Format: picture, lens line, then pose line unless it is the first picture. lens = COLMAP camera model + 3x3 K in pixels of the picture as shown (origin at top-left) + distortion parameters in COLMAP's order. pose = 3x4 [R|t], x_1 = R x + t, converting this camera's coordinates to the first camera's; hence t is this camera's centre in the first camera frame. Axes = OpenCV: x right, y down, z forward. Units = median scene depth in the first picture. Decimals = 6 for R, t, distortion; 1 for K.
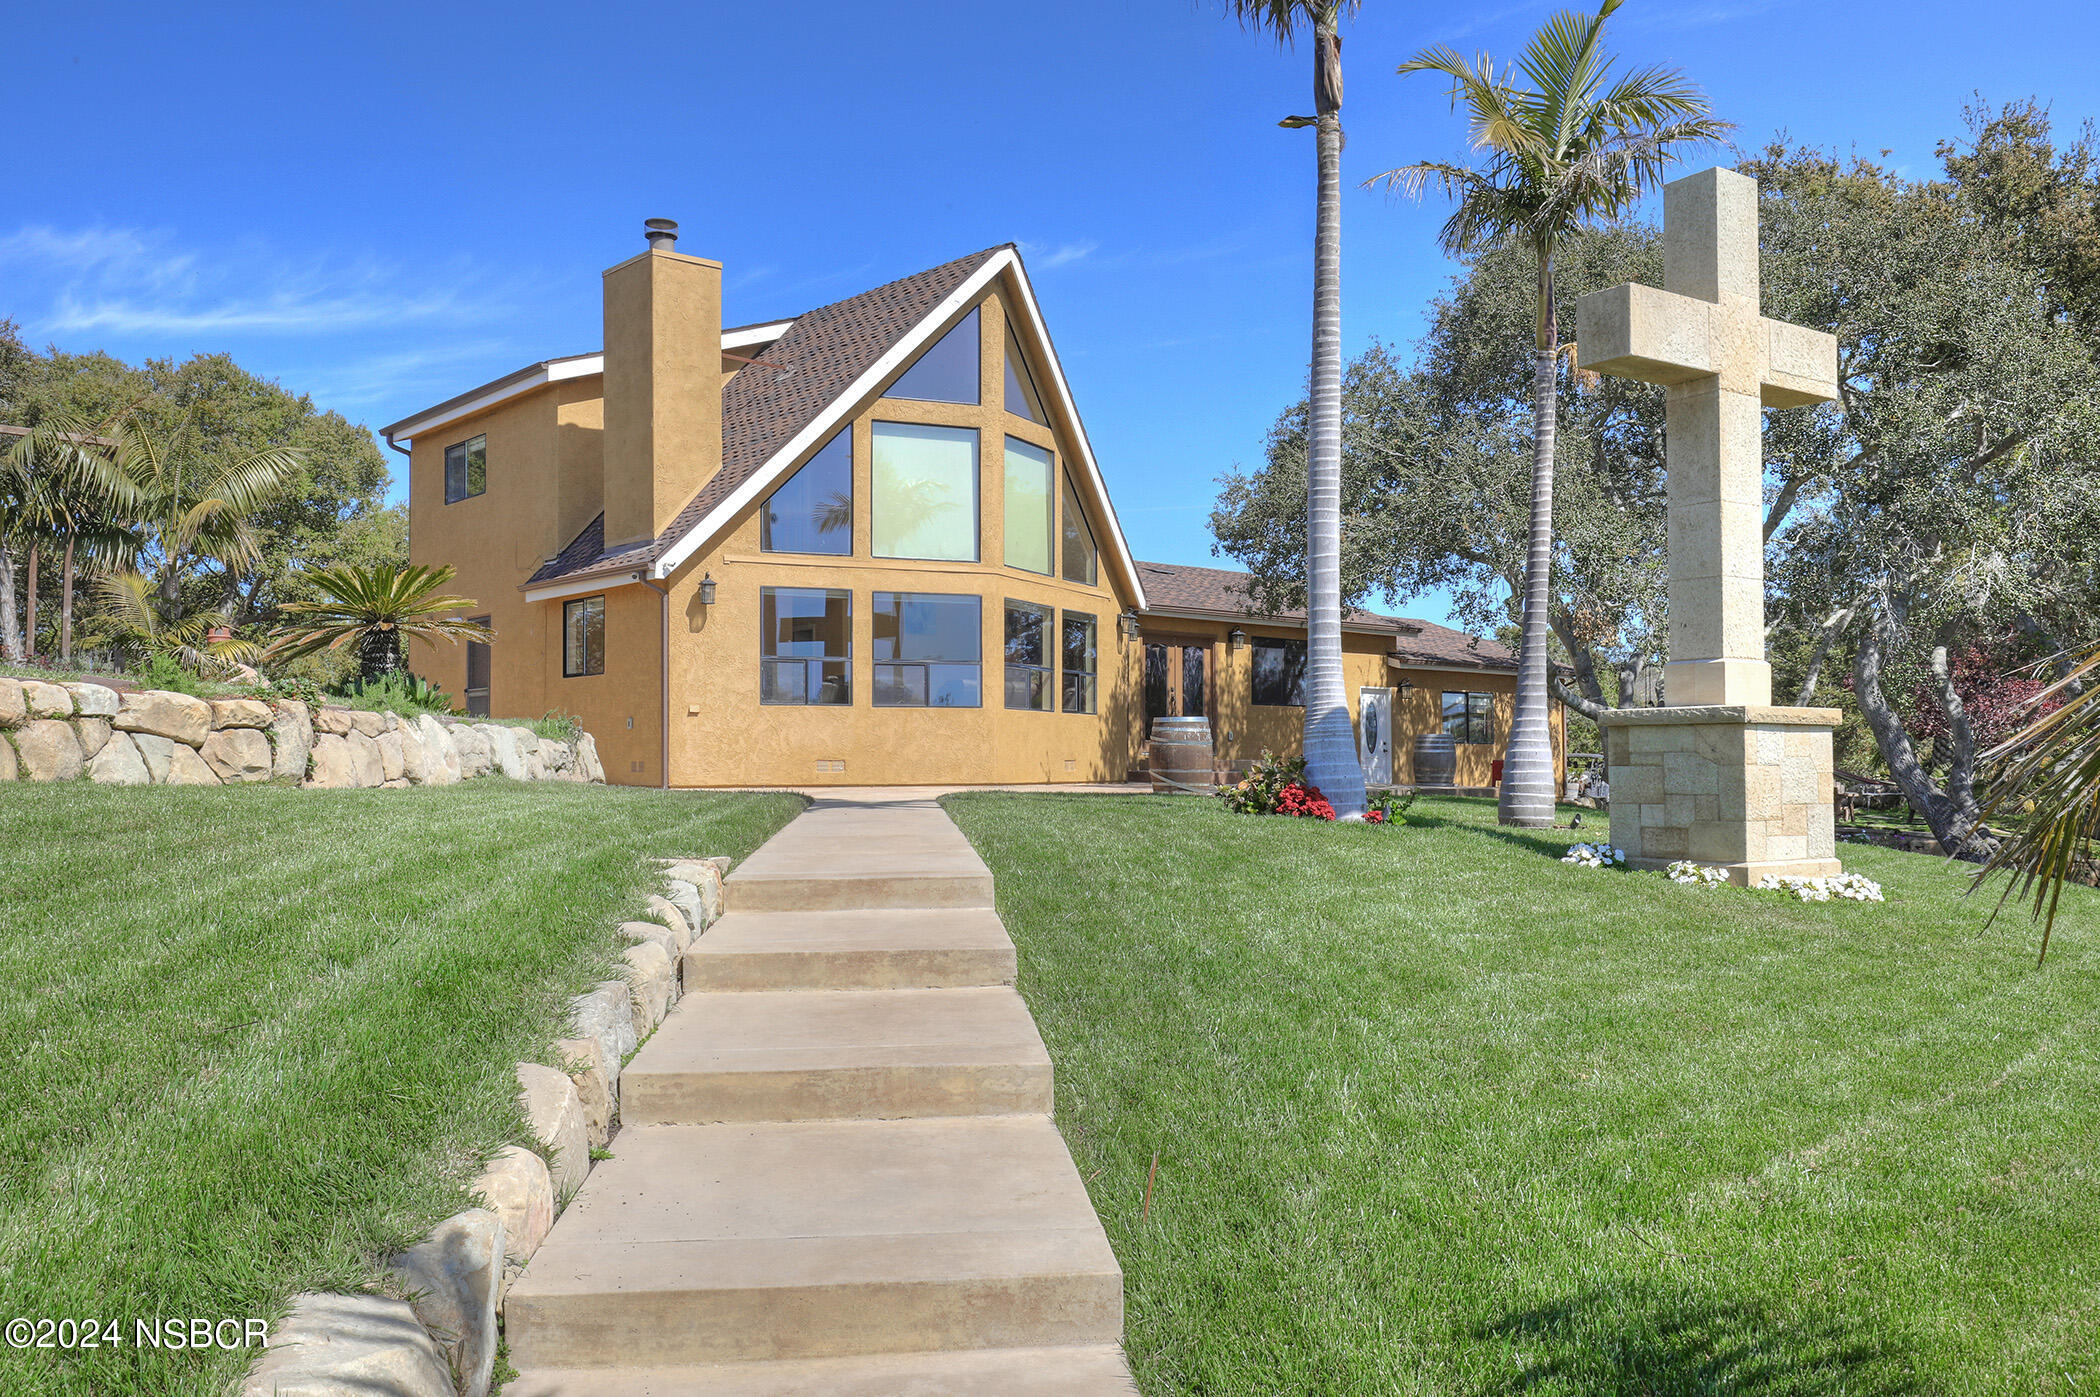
lens RADIAL K [[1683.7, 0, 1057.4], [0, 1683.7, 702.3], [0, 0, 1]] dist [-0.002911, 0.003159]
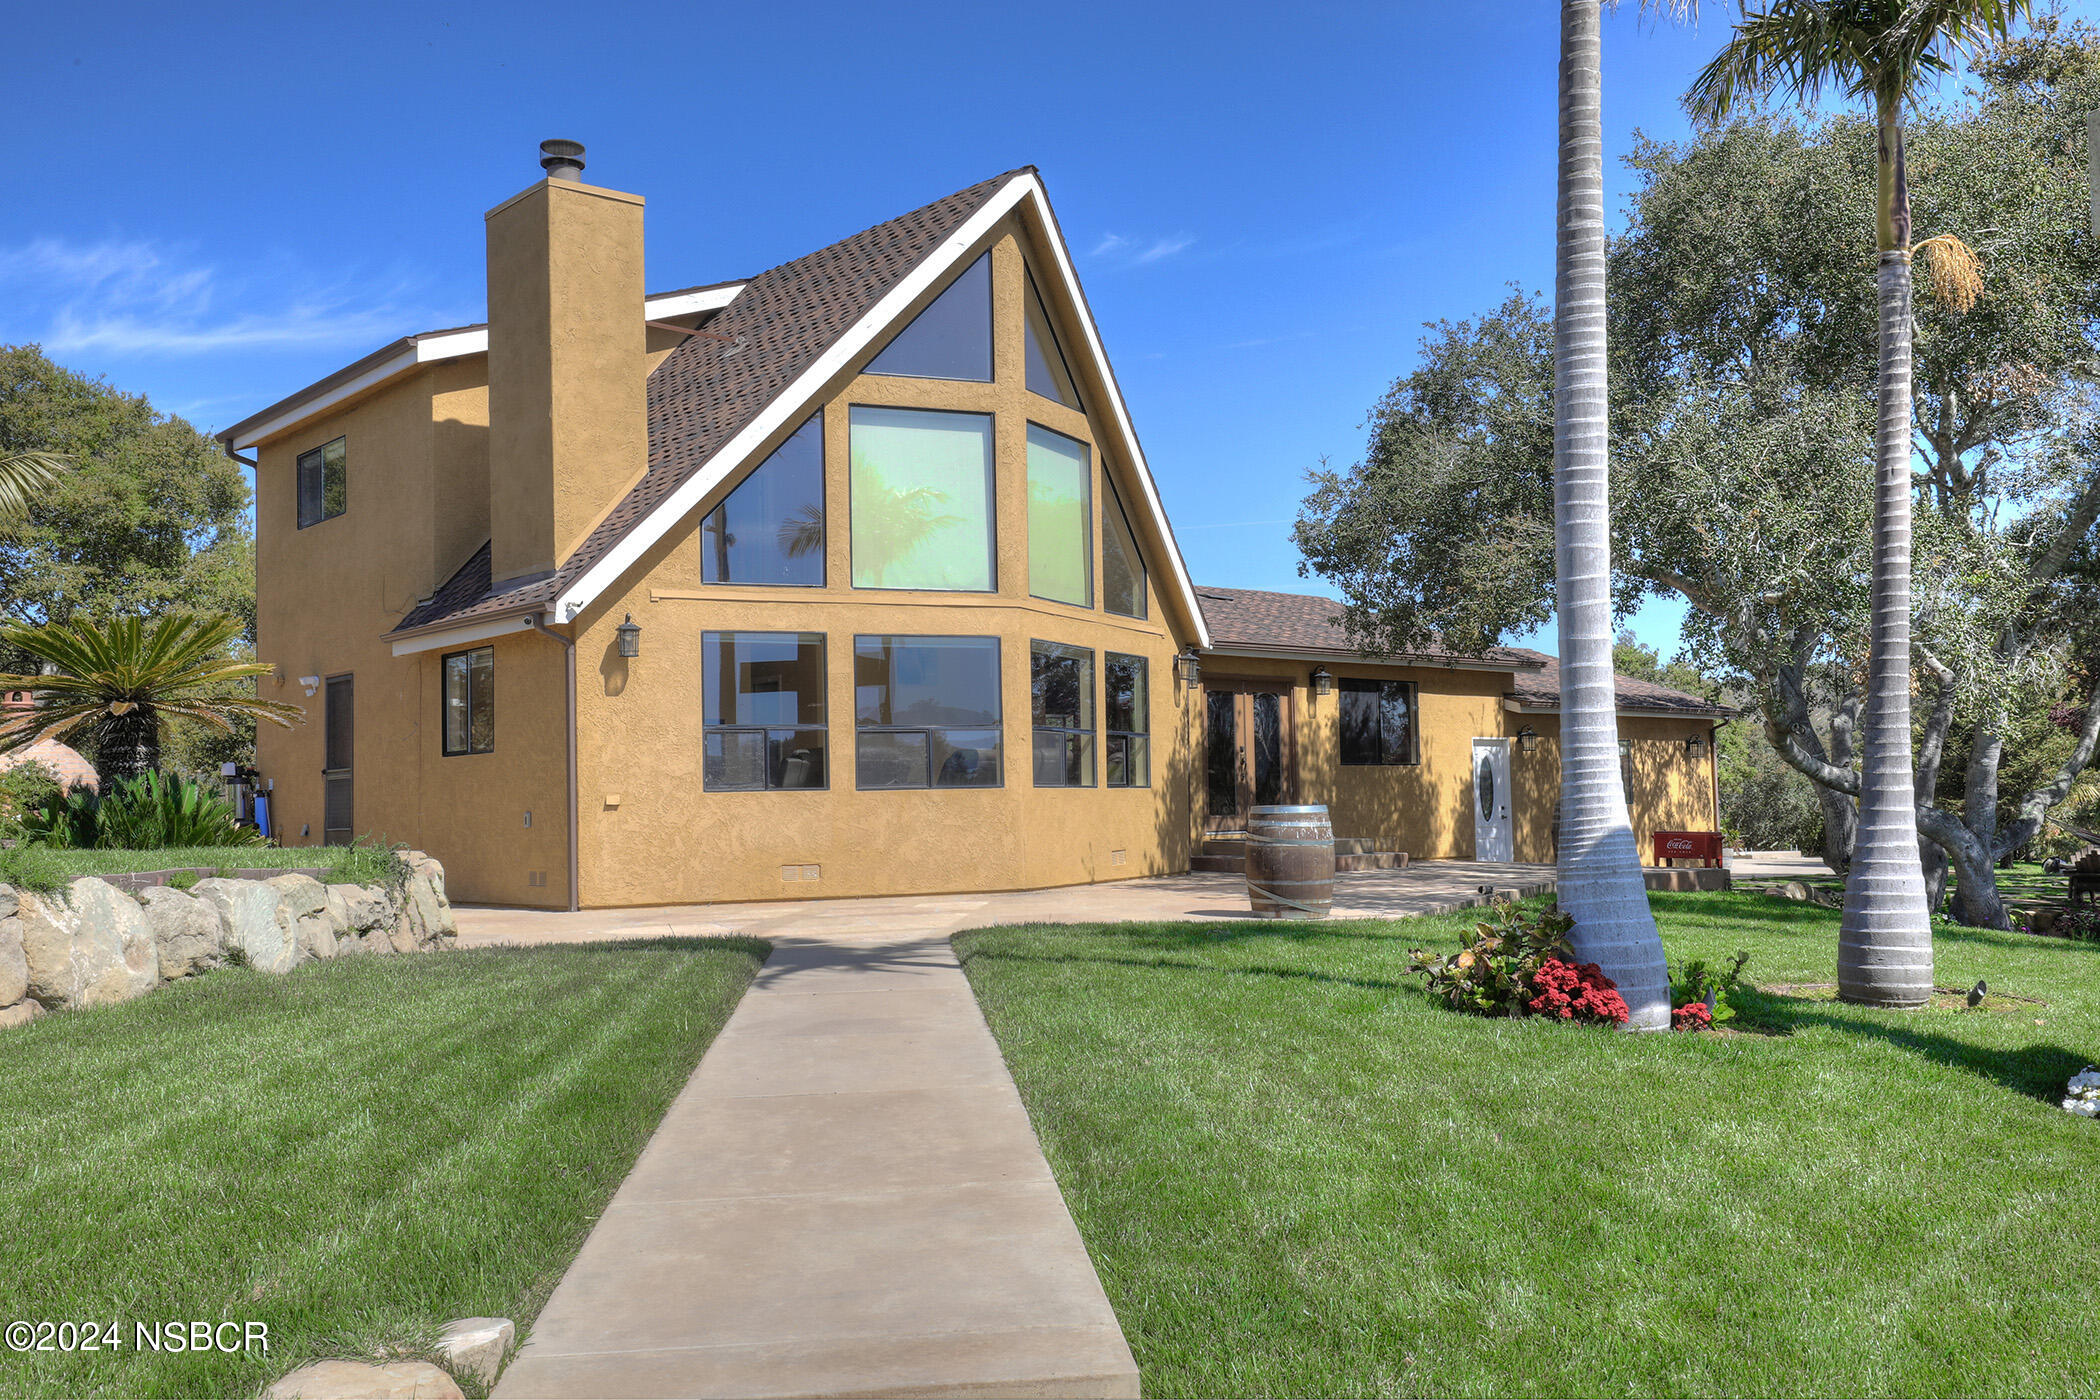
lens RADIAL K [[1895.0, 0, 1045.2], [0, 1895.0, 697.8], [0, 0, 1]] dist [0.013433, -0.006018]
pose [[0.999770, -0.018431, -0.011002, -0.016559], [0.018163, 0.999548, -0.023954, -0.016252], [0.011438, 0.023749, 0.999653, 0.164807]]
